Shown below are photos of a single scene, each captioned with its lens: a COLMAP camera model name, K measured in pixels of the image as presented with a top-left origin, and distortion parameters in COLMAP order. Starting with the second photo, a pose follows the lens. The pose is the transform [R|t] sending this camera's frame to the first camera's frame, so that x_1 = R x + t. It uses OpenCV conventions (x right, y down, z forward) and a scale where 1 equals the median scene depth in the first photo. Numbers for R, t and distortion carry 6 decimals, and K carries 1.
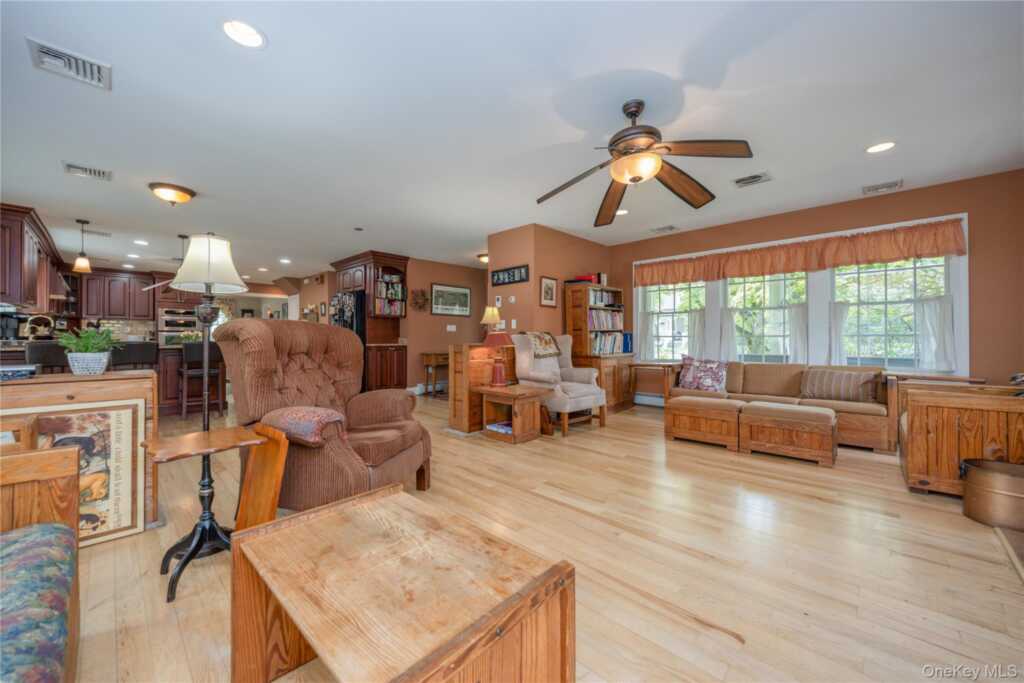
lens RADIAL K [[380.6, 0, 504.9], [0, 380.6, 336.0], [0, 0, 1]] dist [-0.002051, -0.000191]
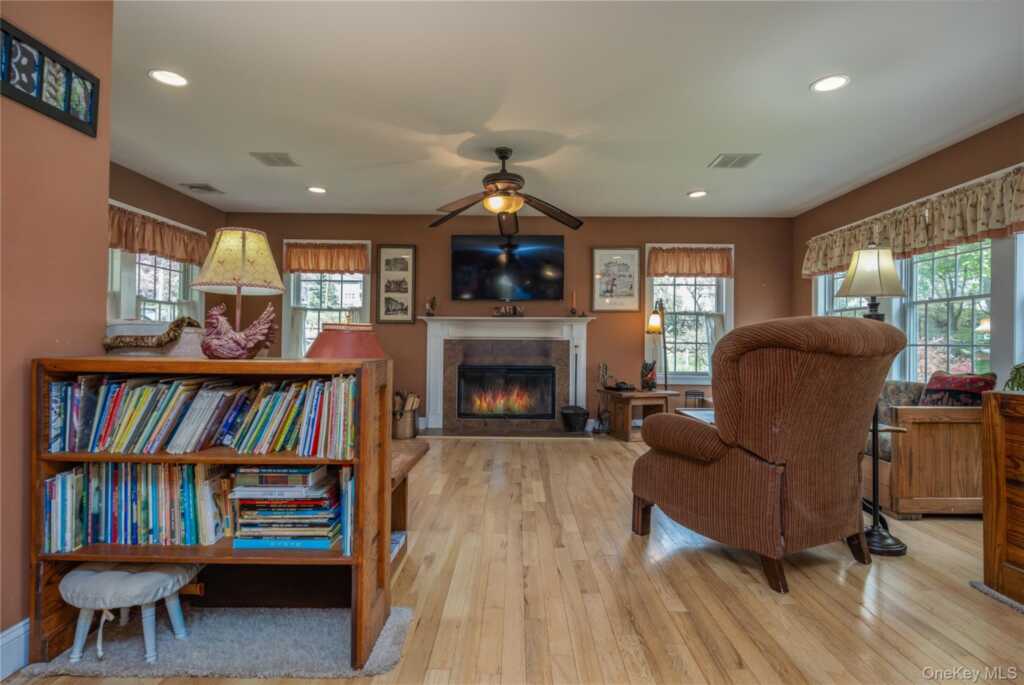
lens RADIAL K [[526.0, 0, 512.0], [0, 526.0, 342.5], [0, 0, 1]] dist [-0.005258, -0.001707]
pose [[-0.691198, -0.004814, 0.722649, -0.414568], [-0.006433, 0.999979, 0.000508, 0.005194], [-0.722637, -0.004298, -0.691215, 1.001062]]
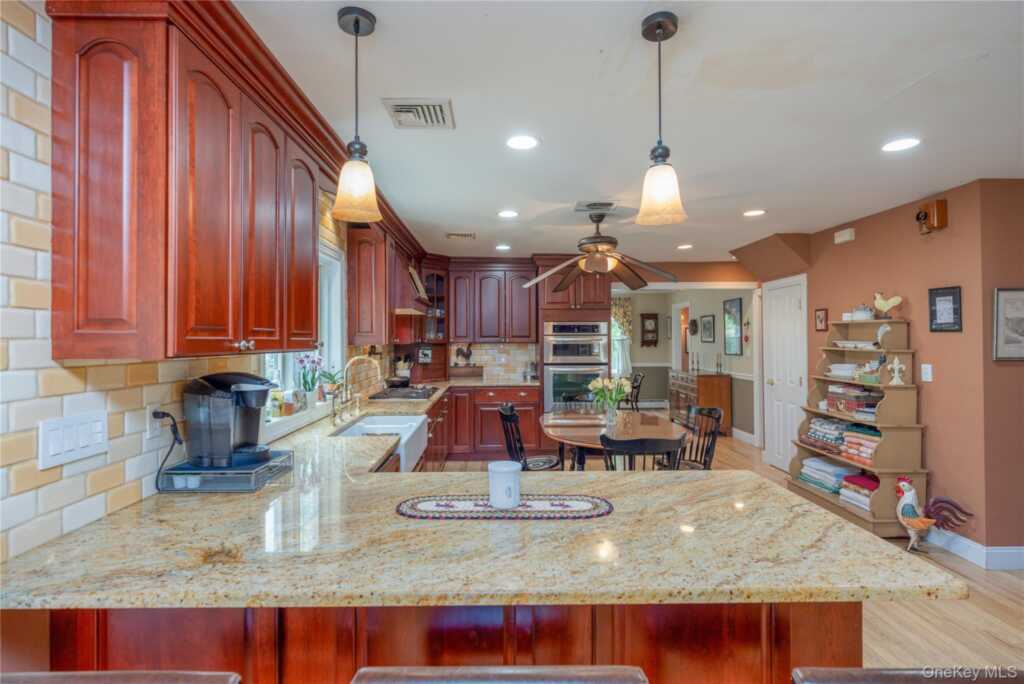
lens RADIAL K [[482.6, 0, 512.0], [0, 482.6, 342.0], [0, 0, 1]] dist [-0.000934, -0.000042]
pose [[0.712431, 0.001037, -0.701742, -0.753176], [0.005631, 0.999958, 0.007194, -0.081504], [0.701720, -0.009076, 0.712395, 0.780707]]
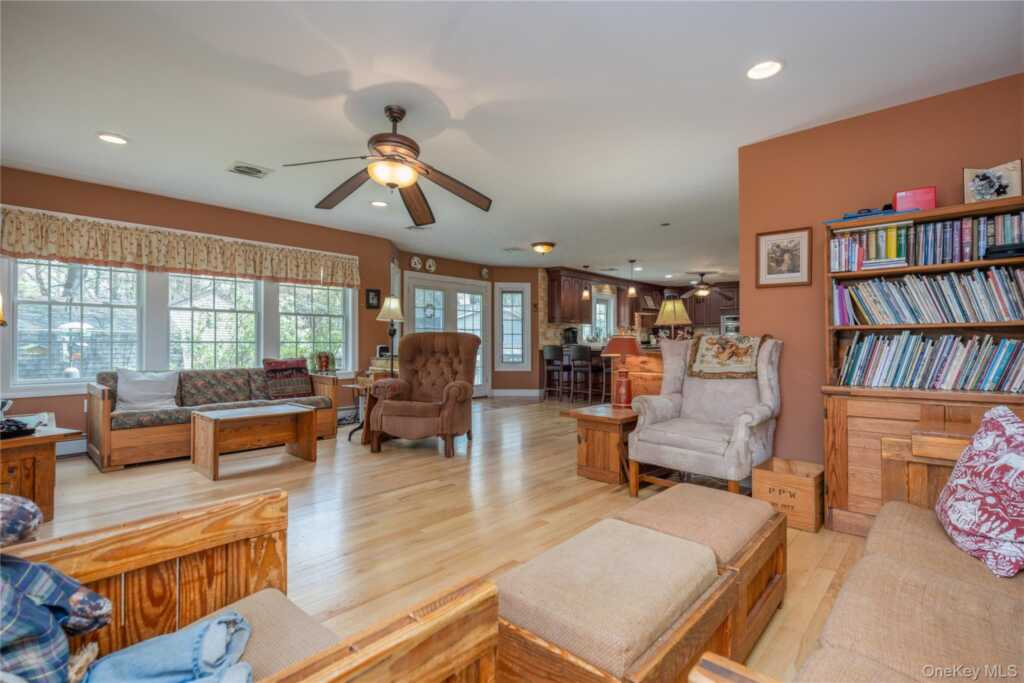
lens RADIAL K [[482.6, 0, 512.0], [0, 482.6, 341.5], [0, 0, 1]] dist [-0.000934, -0.000042]
pose [[0.040465, -0.002365, -0.999178, 0.751504], [0.000812, 0.999997, -0.002334, 0.001145], [0.999181, -0.000717, 0.040467, 0.586534]]
